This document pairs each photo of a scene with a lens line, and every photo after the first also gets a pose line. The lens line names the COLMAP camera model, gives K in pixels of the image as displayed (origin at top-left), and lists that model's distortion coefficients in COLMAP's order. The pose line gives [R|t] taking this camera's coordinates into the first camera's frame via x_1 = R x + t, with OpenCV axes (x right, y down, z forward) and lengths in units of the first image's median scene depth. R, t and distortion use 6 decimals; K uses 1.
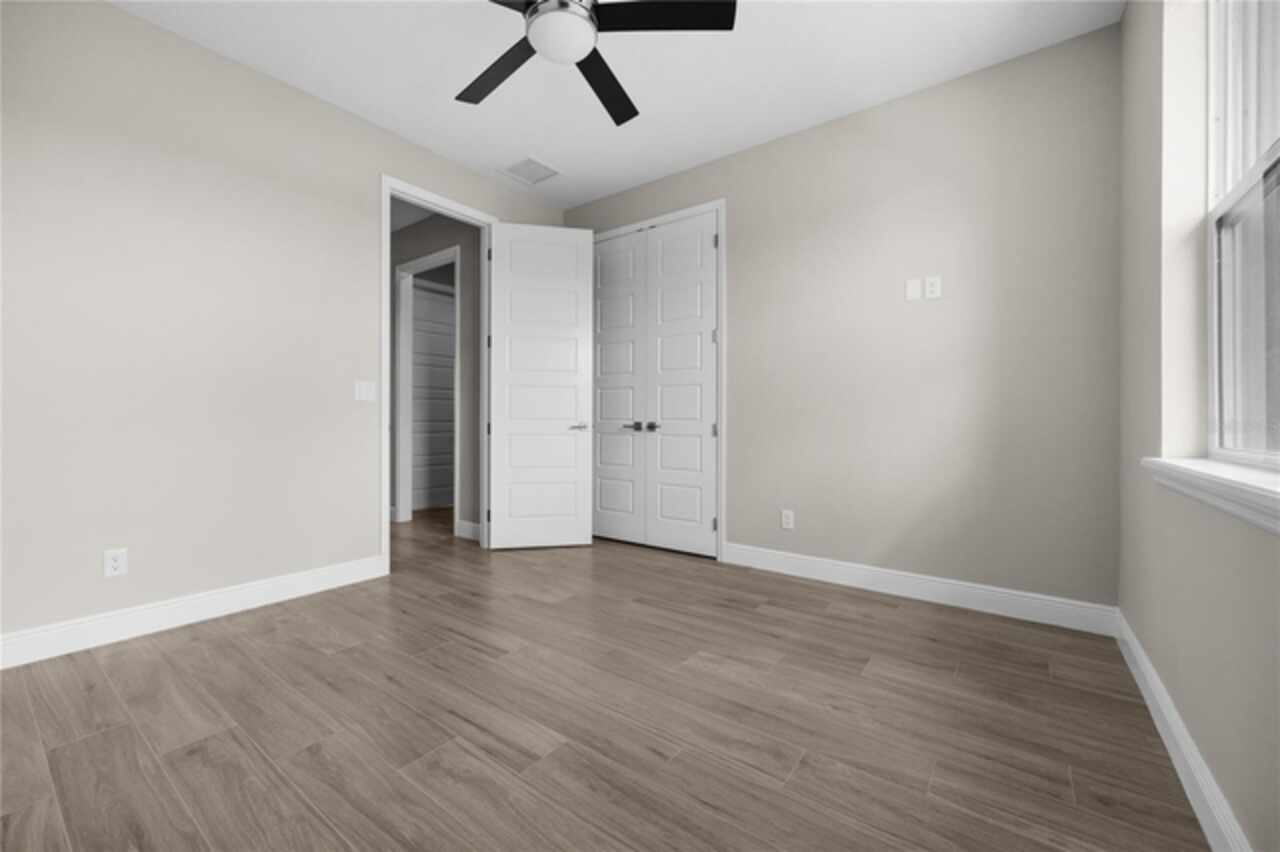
lens RADIAL K [[510.7, 0, 645.3], [0, 510.7, 423.3], [0, 0, 1]] dist [-0.004218, -0.000005]
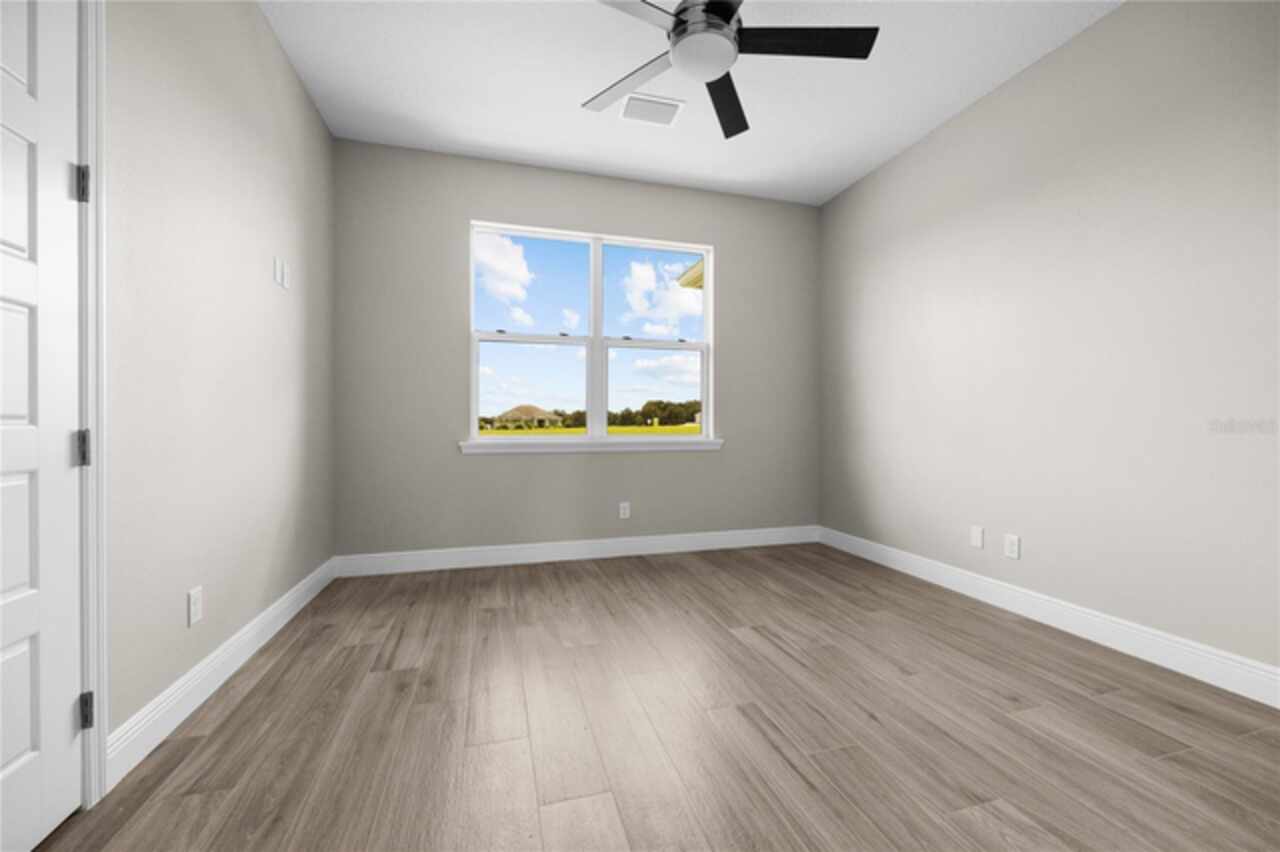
lens RADIAL K [[510.7, 0, 644.8], [0, 510.7, 426.0], [0, 0, 1]] dist [-0.004218, -0.000005]
pose [[-0.796508, -0.003913, 0.604616, -0.711575], [0.000414, 0.999975, 0.007016, -0.006016], [-0.604628, 0.005839, -0.796487, 1.922259]]
